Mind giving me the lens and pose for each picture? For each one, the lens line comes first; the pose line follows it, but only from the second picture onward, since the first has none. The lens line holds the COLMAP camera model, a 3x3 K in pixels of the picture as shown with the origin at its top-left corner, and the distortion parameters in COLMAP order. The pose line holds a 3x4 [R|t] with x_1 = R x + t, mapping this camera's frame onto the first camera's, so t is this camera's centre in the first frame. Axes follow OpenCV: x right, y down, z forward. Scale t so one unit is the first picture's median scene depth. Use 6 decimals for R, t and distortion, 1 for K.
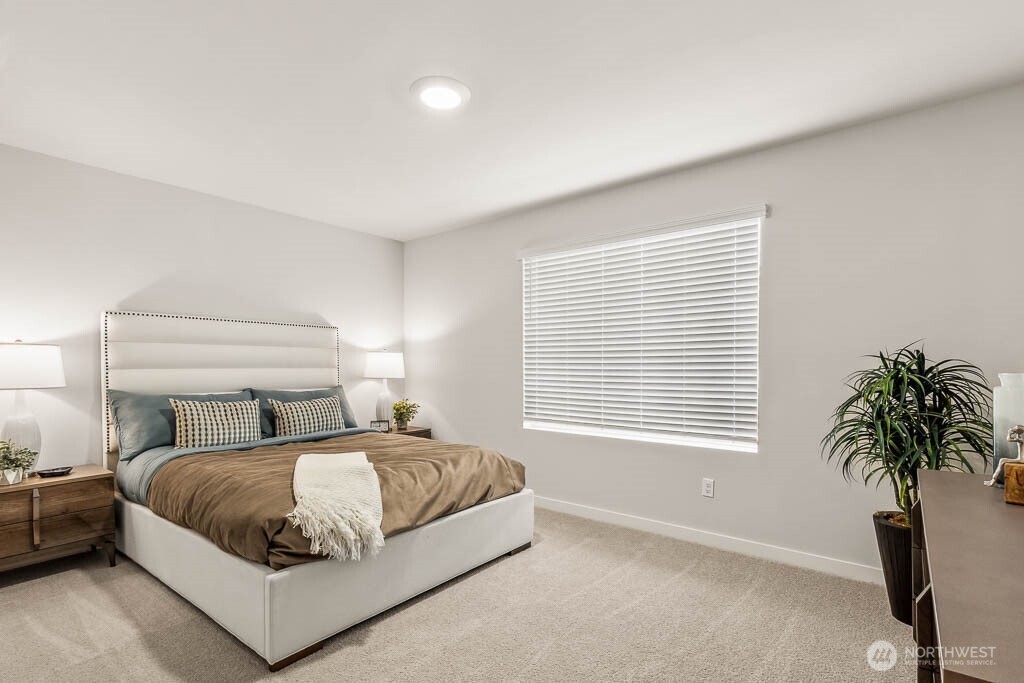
lens RADIAL K [[477.2, 0, 517.2], [0, 477.2, 369.7], [0, 0, 1]] dist [0.002388, -0.000125]
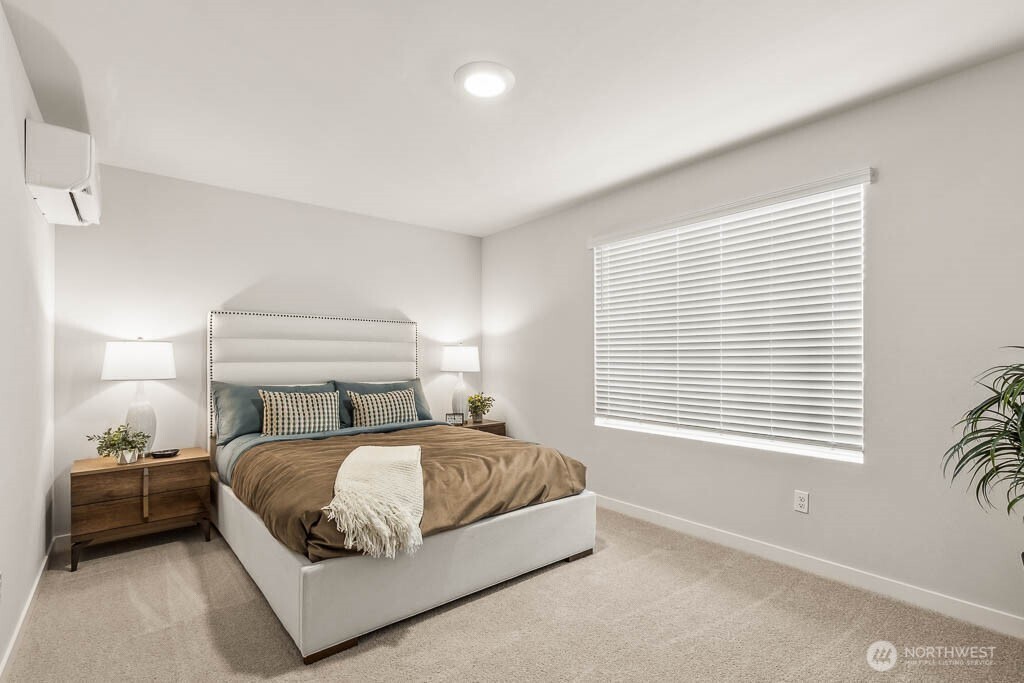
lens RADIAL K [[472.2, 0, 523.4], [0, 472.2, 354.1], [0, 0, 1]] dist [0.002836, -0.000042]
pose [[0.979659, -0.002581, -0.200651, 0.097839], [-0.001153, 0.999828, -0.018487, -0.001803], [0.200664, 0.018343, 0.979488, 0.074570]]
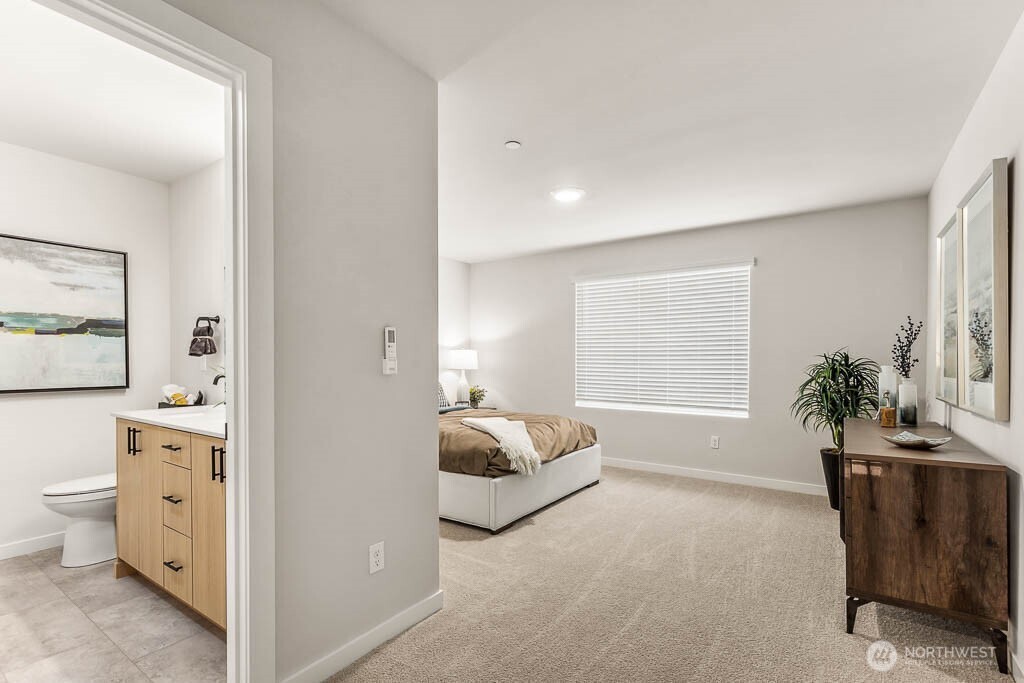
lens RADIAL K [[467.6, 0, 515.5], [0, 467.6, 361.4], [0, 0, 1]] dist [0.002791, -0.000376]
pose [[0.997715, 0.003030, 0.067490, -0.392885], [-0.002697, 0.999984, -0.005035, 0.001897], [-0.067504, 0.004842, 0.997707, -0.514008]]
